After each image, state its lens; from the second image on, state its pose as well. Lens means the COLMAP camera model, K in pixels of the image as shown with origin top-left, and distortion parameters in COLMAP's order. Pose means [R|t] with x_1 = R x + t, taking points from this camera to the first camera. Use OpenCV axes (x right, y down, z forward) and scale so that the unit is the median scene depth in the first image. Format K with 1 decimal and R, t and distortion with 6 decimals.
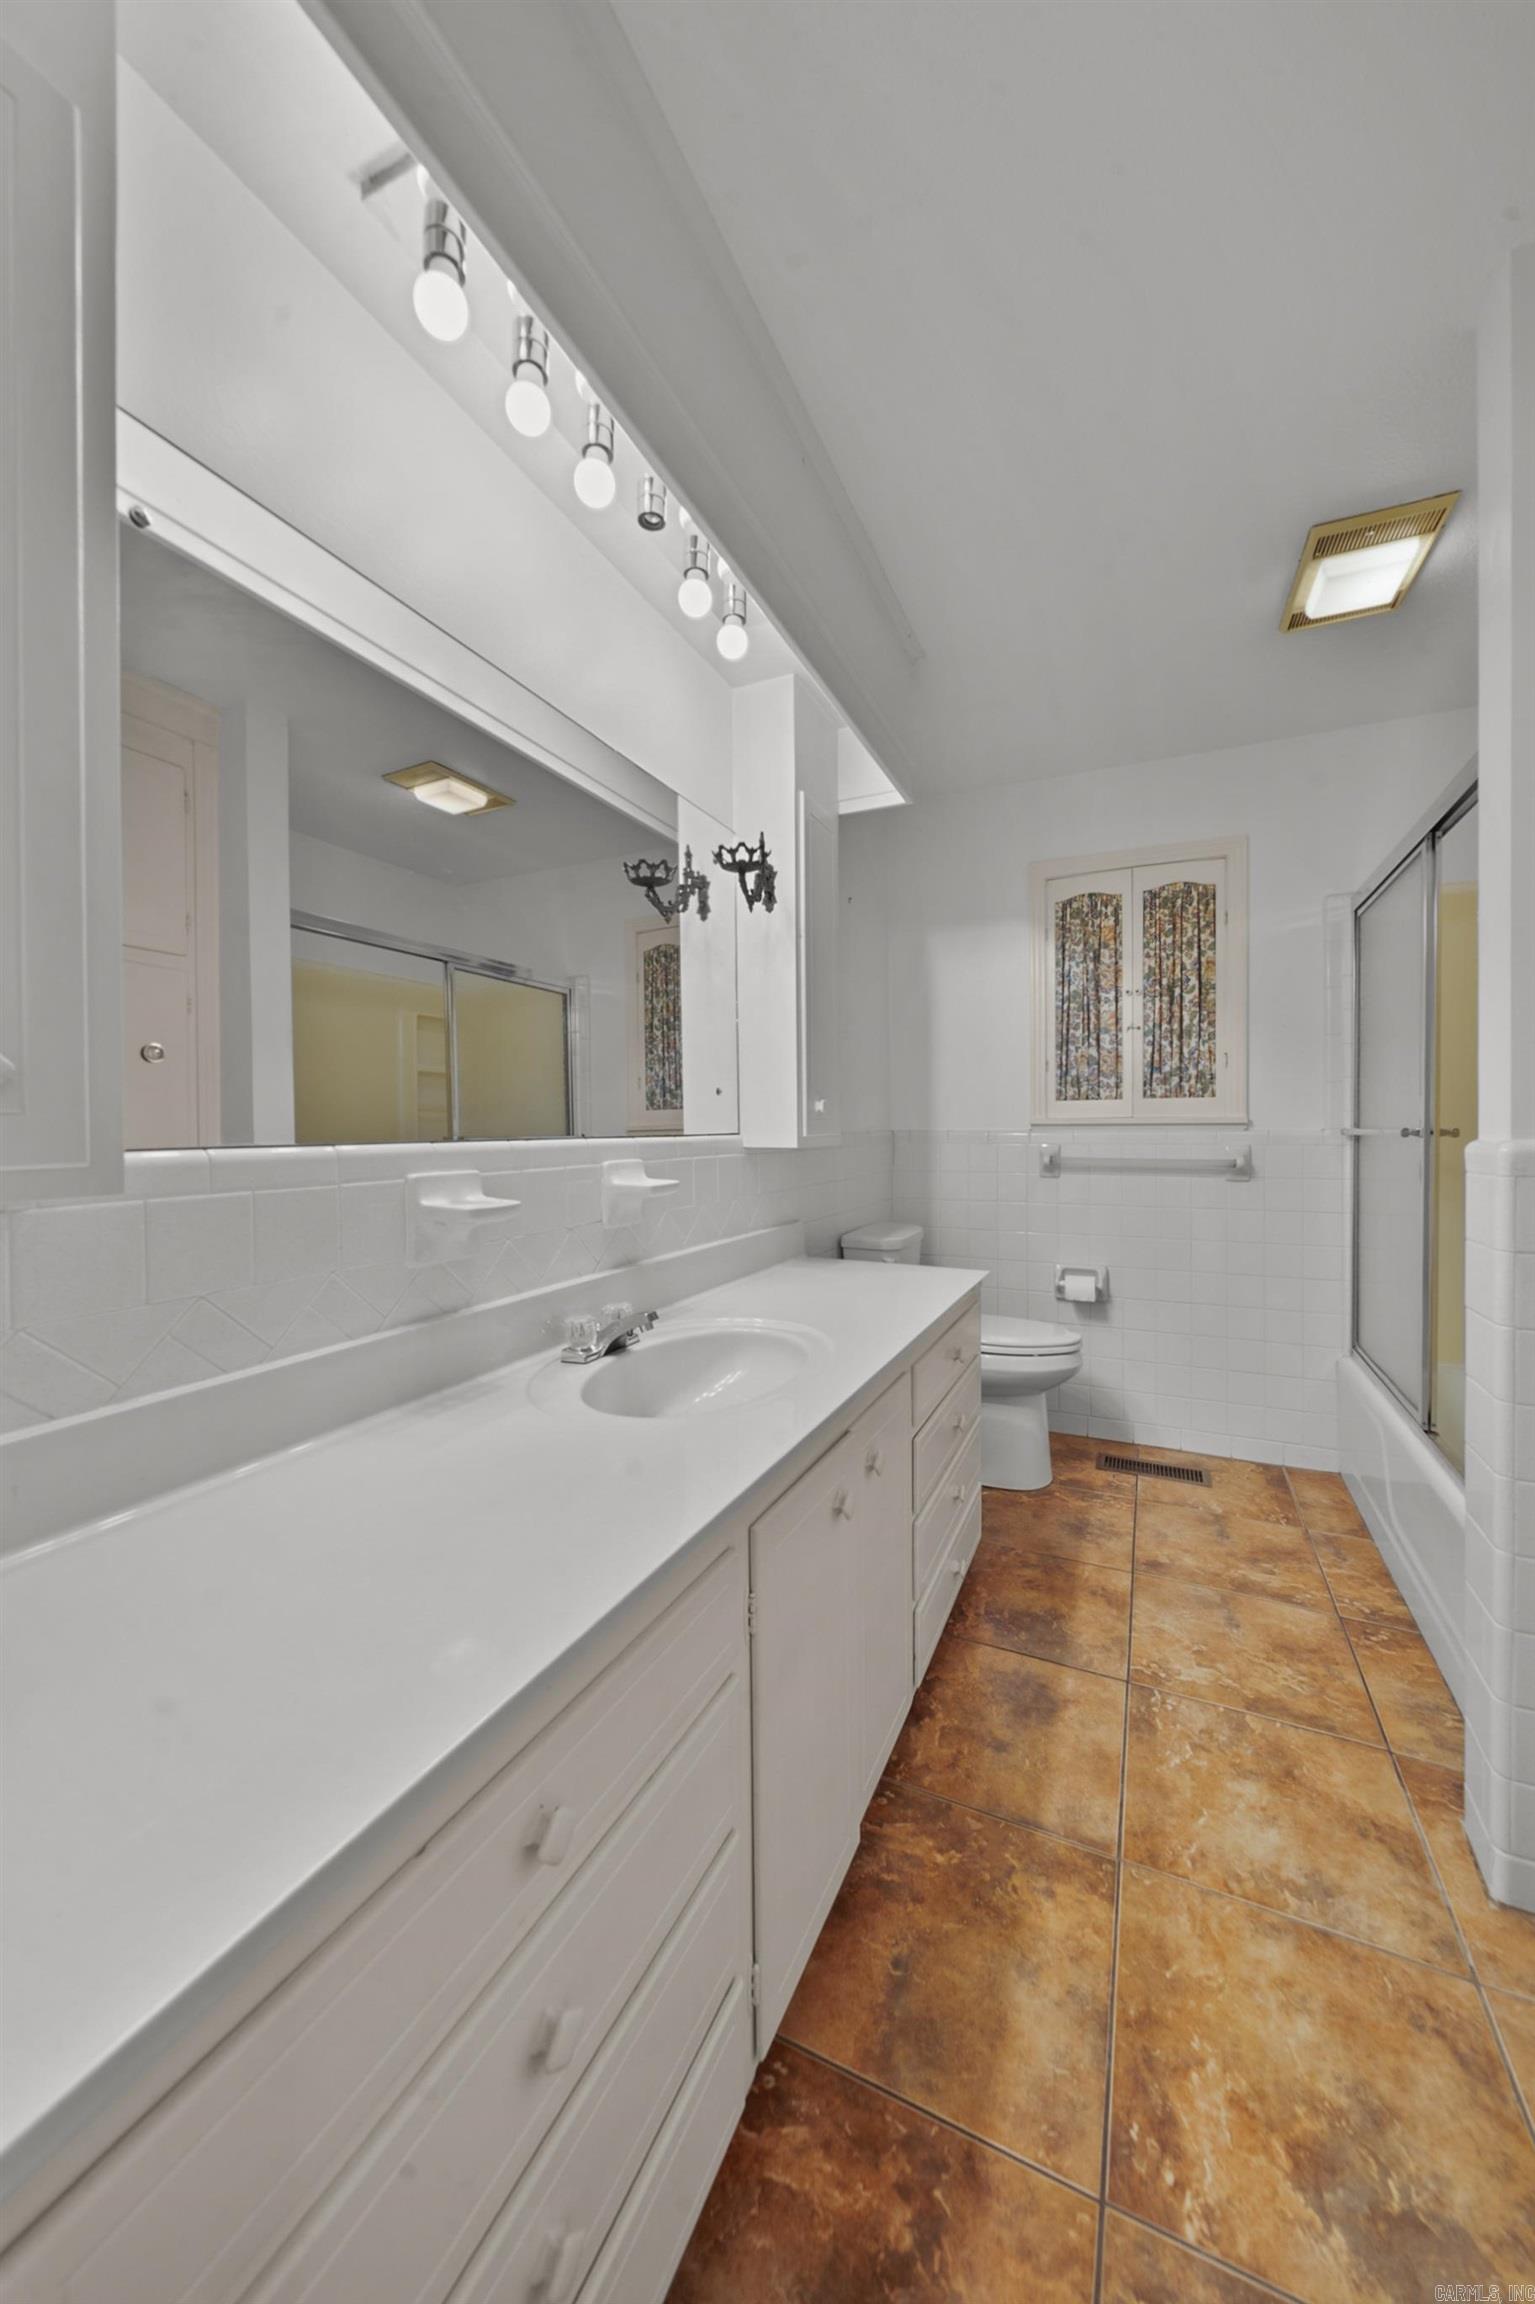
lens RADIAL K [[822.9, 0, 769.4], [0, 822.9, 1140.0], [0, 0, 1]] dist [-0.000871, -0.001242]
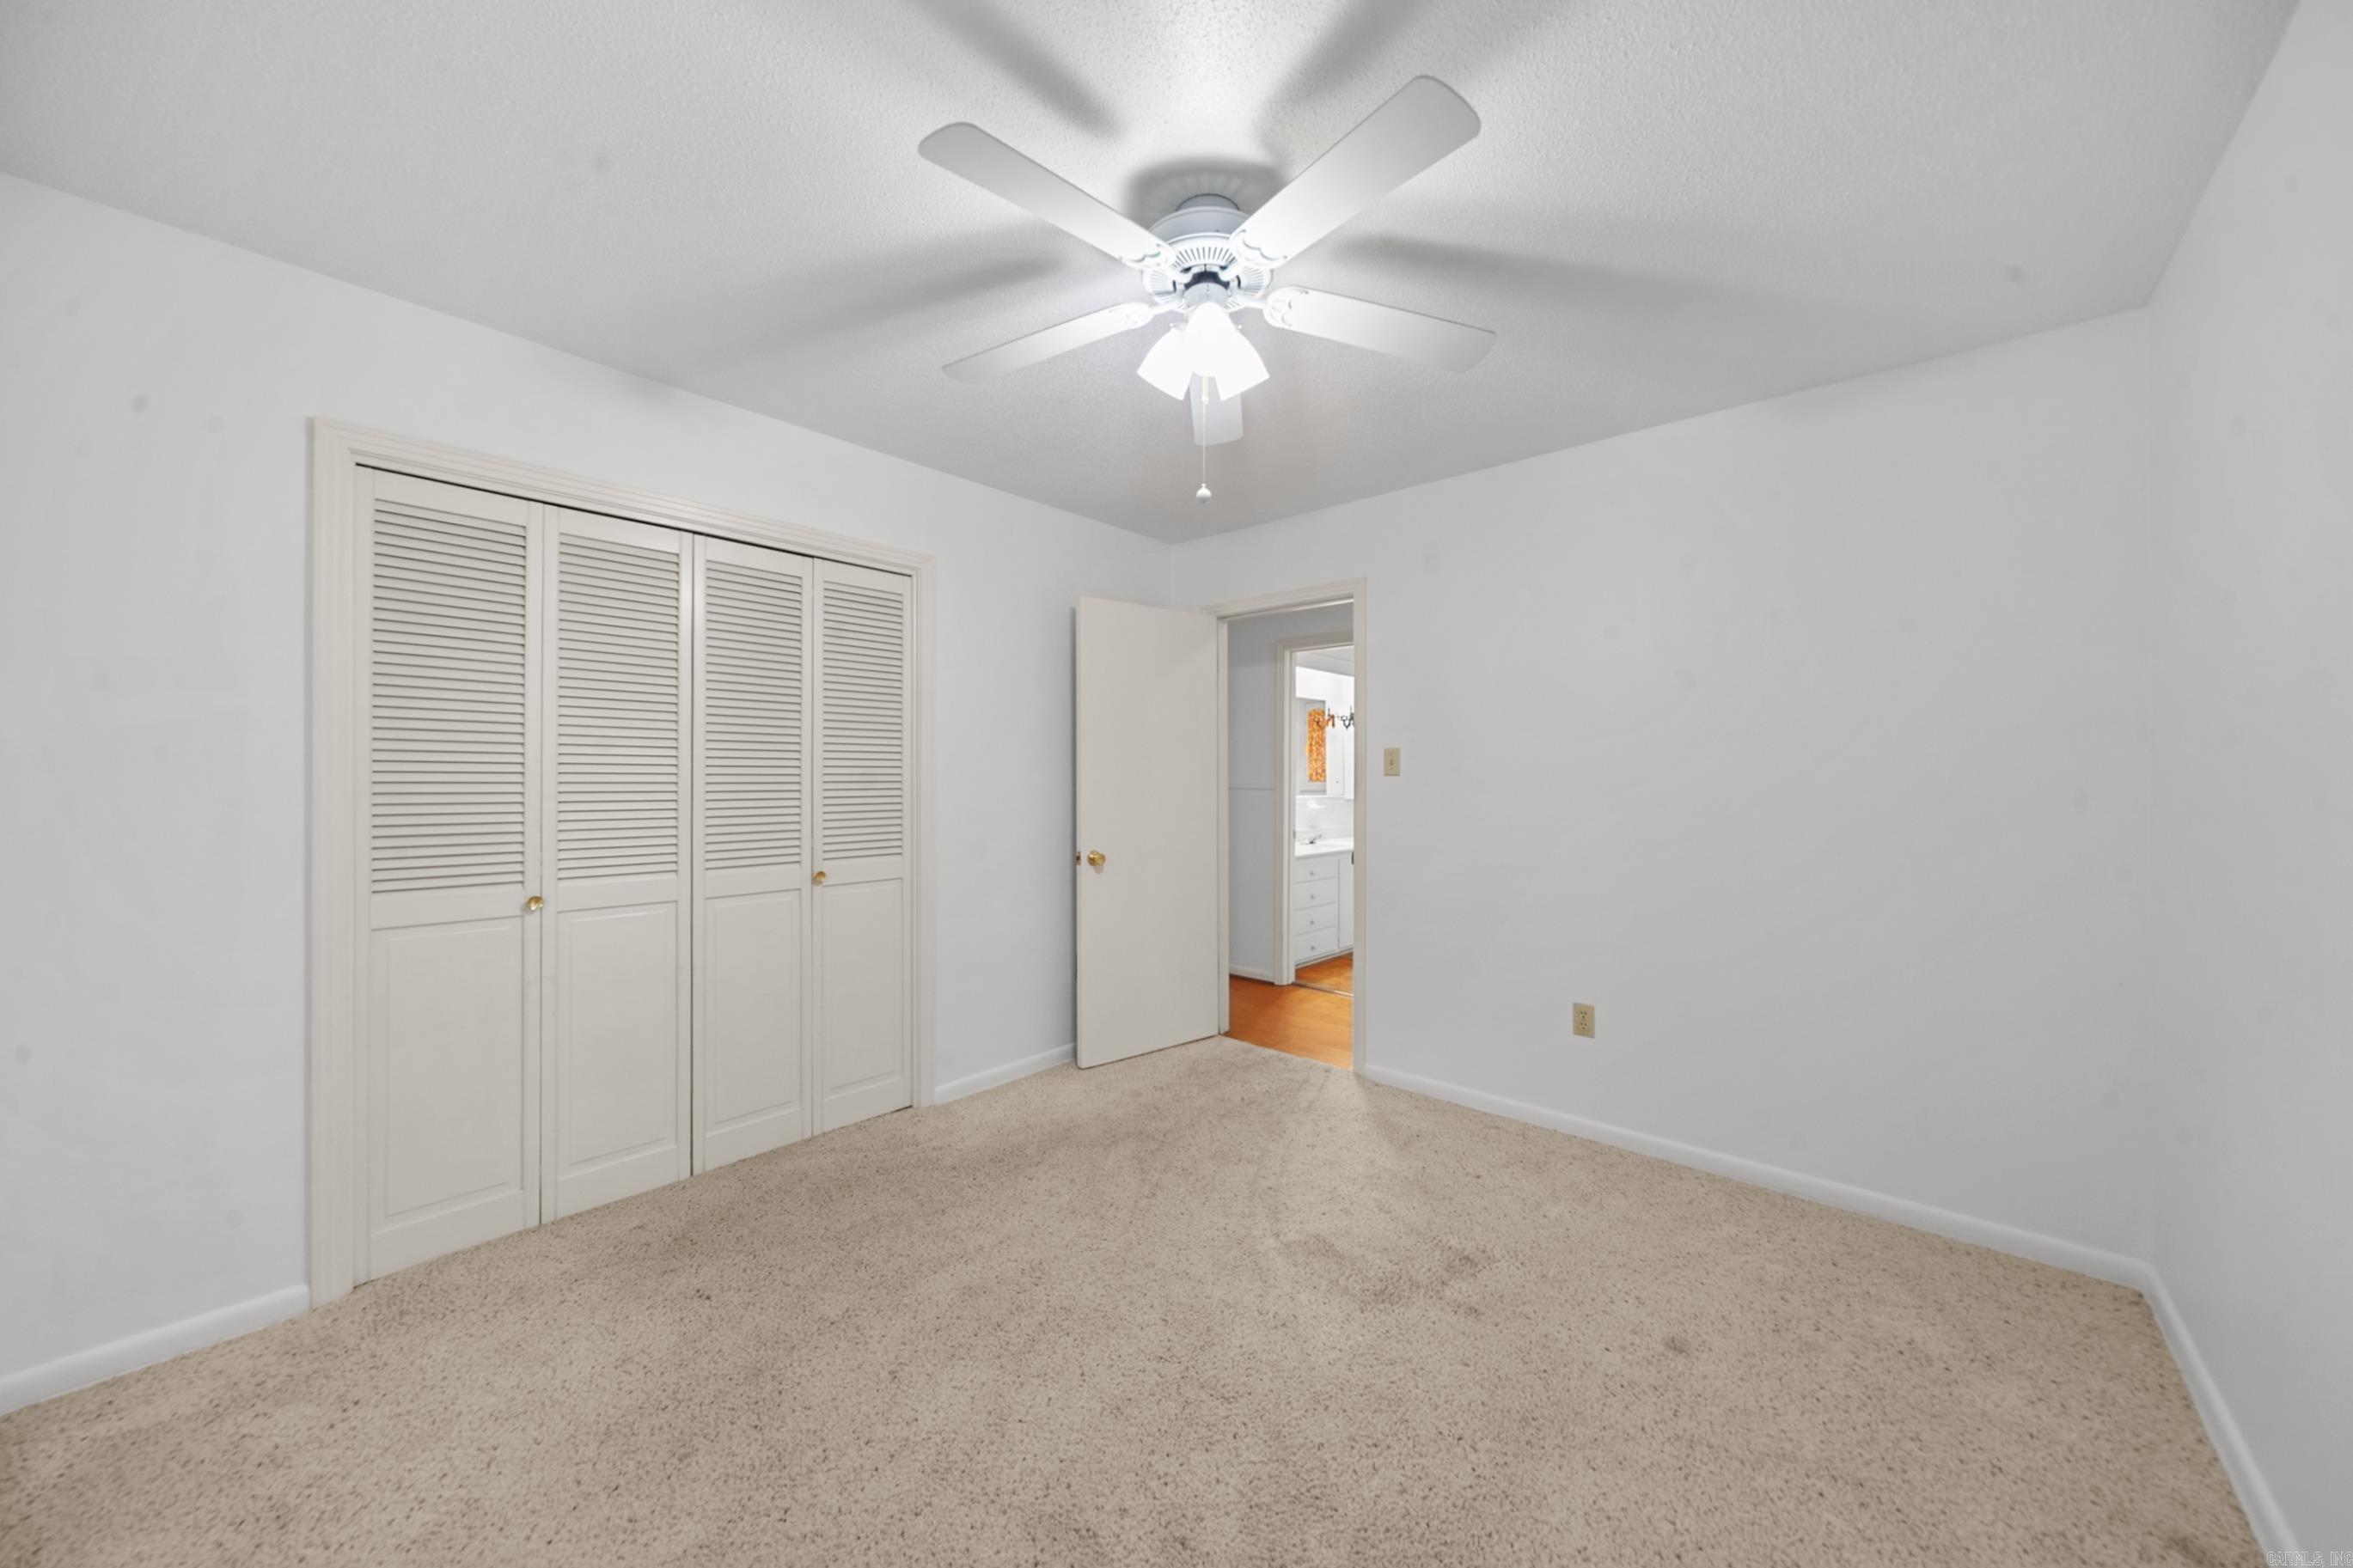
lens RADIAL K [[840.3, 0, 1170.4], [0, 840.3, 779.8], [0, 0, 1]] dist [-0.000871, -0.001242]
pose [[0.960216, -0.002987, -0.279242, 0.125224], [-0.003382, 0.999745, -0.022324, 0.008602], [0.279238, 0.022380, 0.959961, -1.295363]]
